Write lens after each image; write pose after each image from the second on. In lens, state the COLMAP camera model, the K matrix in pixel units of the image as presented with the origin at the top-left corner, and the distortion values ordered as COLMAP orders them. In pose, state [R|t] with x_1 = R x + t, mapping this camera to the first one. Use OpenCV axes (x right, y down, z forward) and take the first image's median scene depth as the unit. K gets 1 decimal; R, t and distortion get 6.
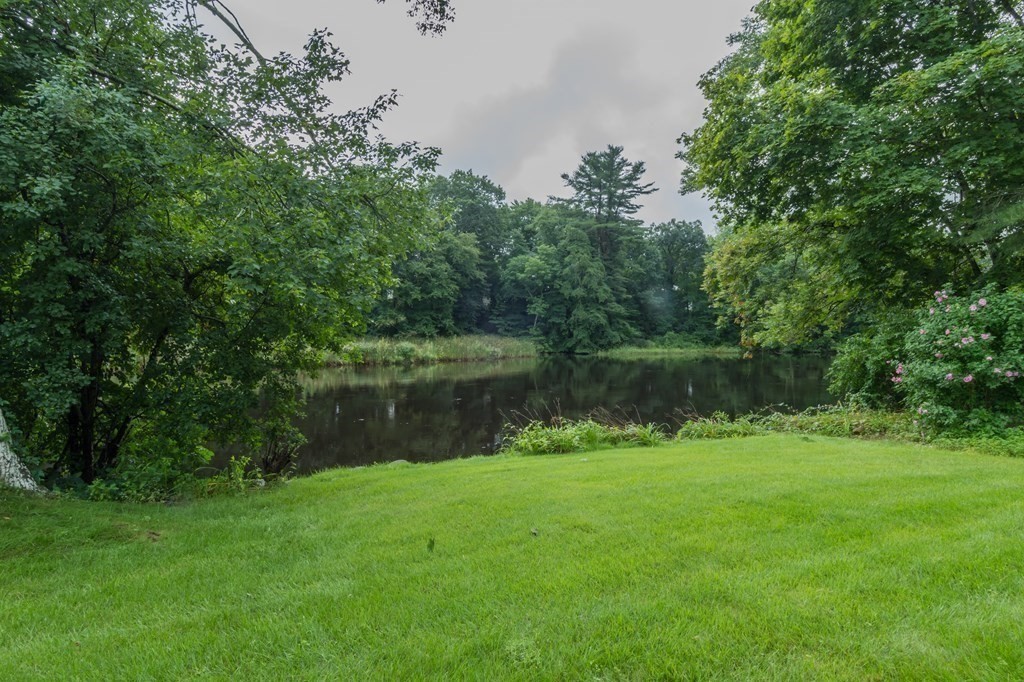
lens RADIAL K [[550.3, 0, 507.9], [0, 550.3, 352.7], [0, 0, 1]] dist [0.000668, -0.000129]
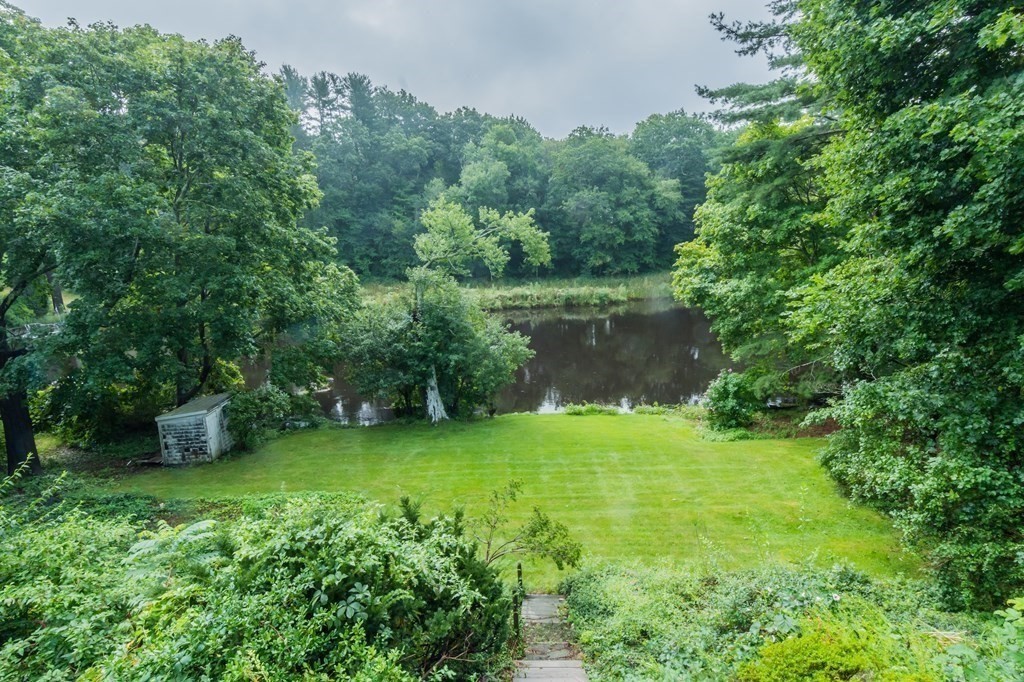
lens RADIAL K [[550.3, 0, 507.9], [0, 550.3, 352.7], [0, 0, 1]] dist [0.000668, -0.000129]
pose [[0.905909, 0.071764, -0.417348, 0.124557], [0.015155, 0.979411, 0.201308, -0.097364], [0.423202, -0.188691, 0.886169, -0.227120]]
